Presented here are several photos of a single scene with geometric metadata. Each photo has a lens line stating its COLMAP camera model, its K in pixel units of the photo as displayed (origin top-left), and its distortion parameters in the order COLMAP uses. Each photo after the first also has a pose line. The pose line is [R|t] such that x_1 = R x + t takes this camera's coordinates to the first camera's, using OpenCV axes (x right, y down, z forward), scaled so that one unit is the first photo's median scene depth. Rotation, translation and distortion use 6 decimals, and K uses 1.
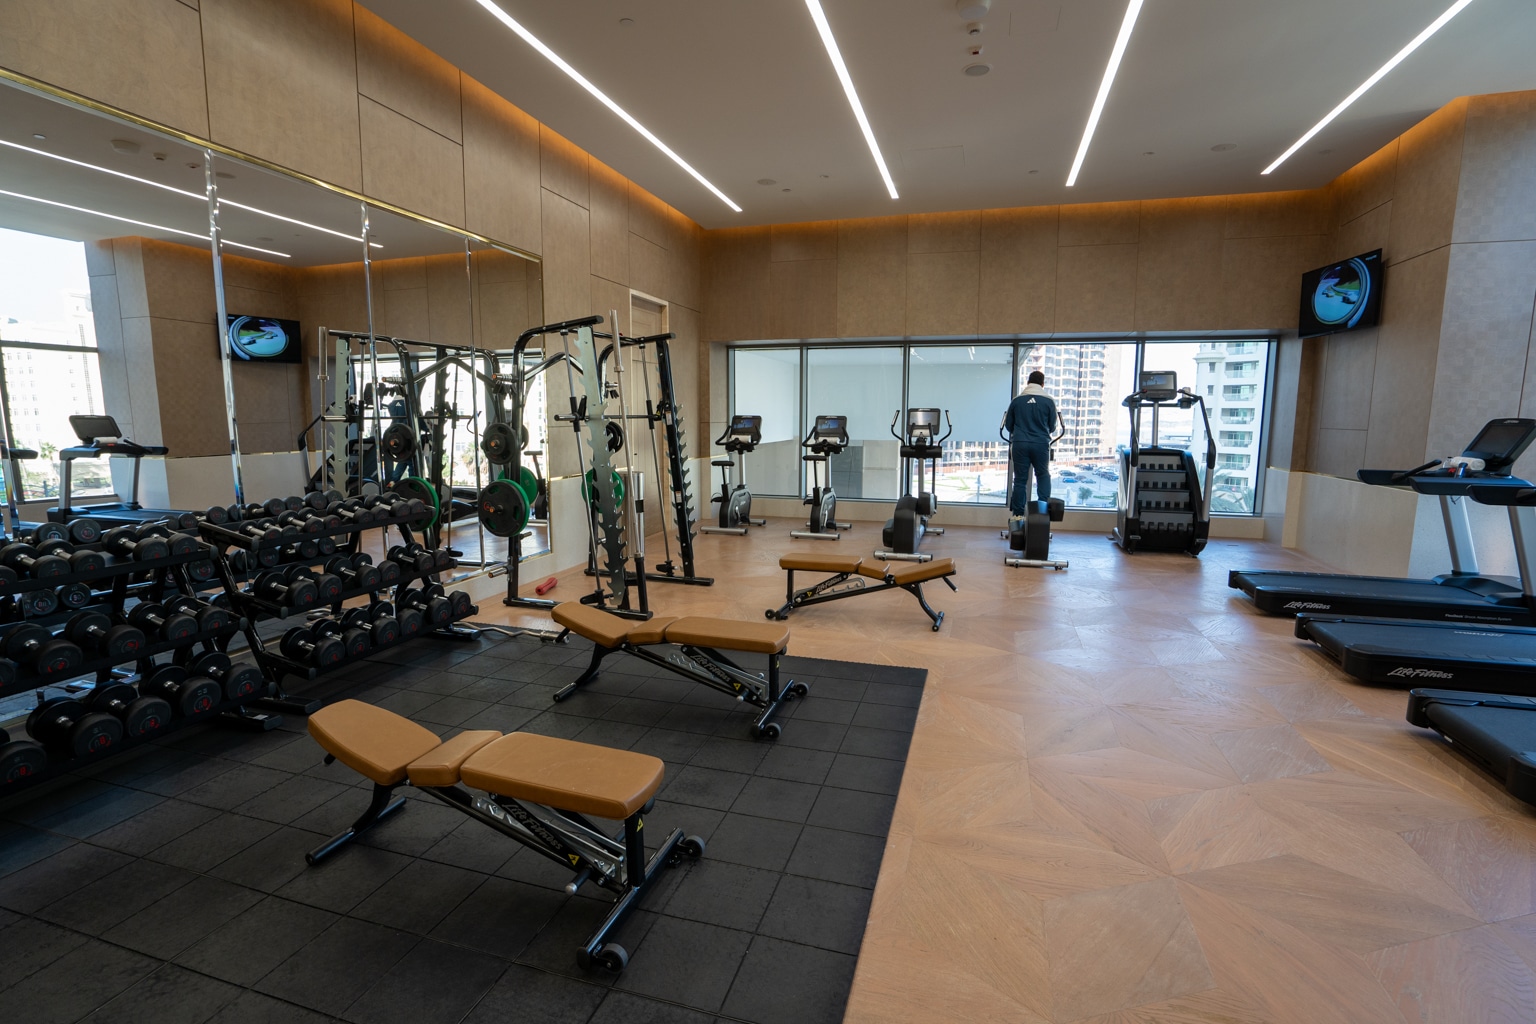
lens RADIAL K [[704.3, 0, 769.9], [0, 704.3, 513.8], [0, 0, 1]] dist [-0.030749, 0.001567]
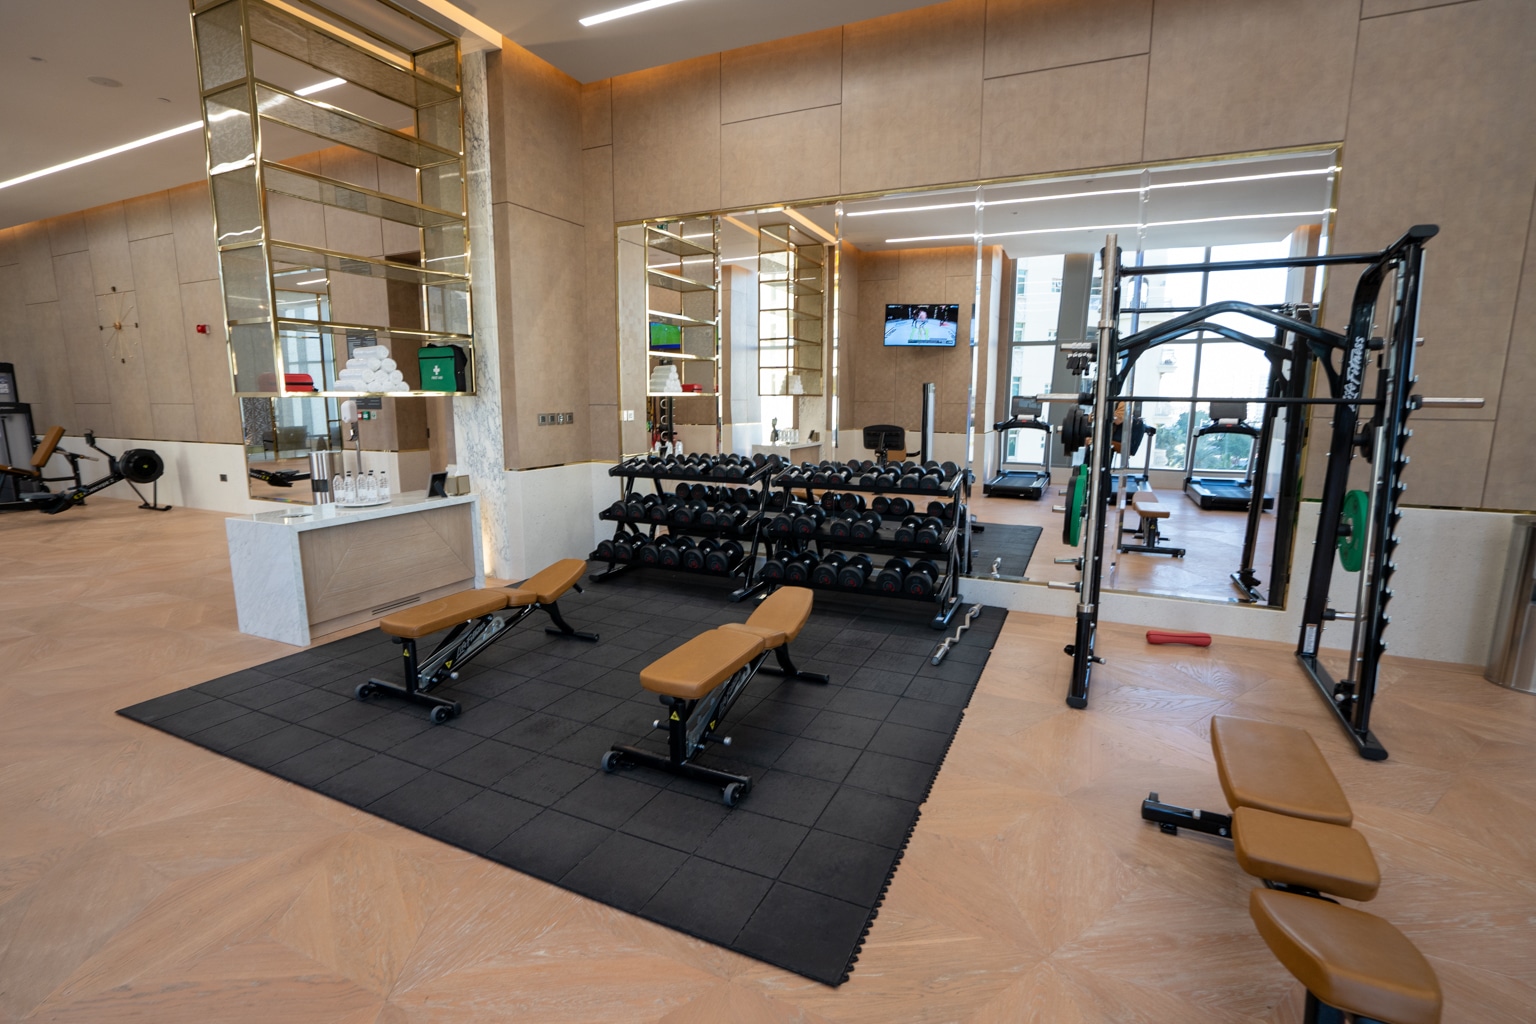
lens RADIAL K [[704.3, 0, 769.1], [0, 704.3, 516.6], [0, 0, 1]] dist [-0.030749, 0.001567]
pose [[-0.130307, 0.162947, -0.977992, 0.546418], [-0.137020, 0.973978, 0.180535, -0.117066], [0.981960, 0.157529, -0.104589, 0.874135]]
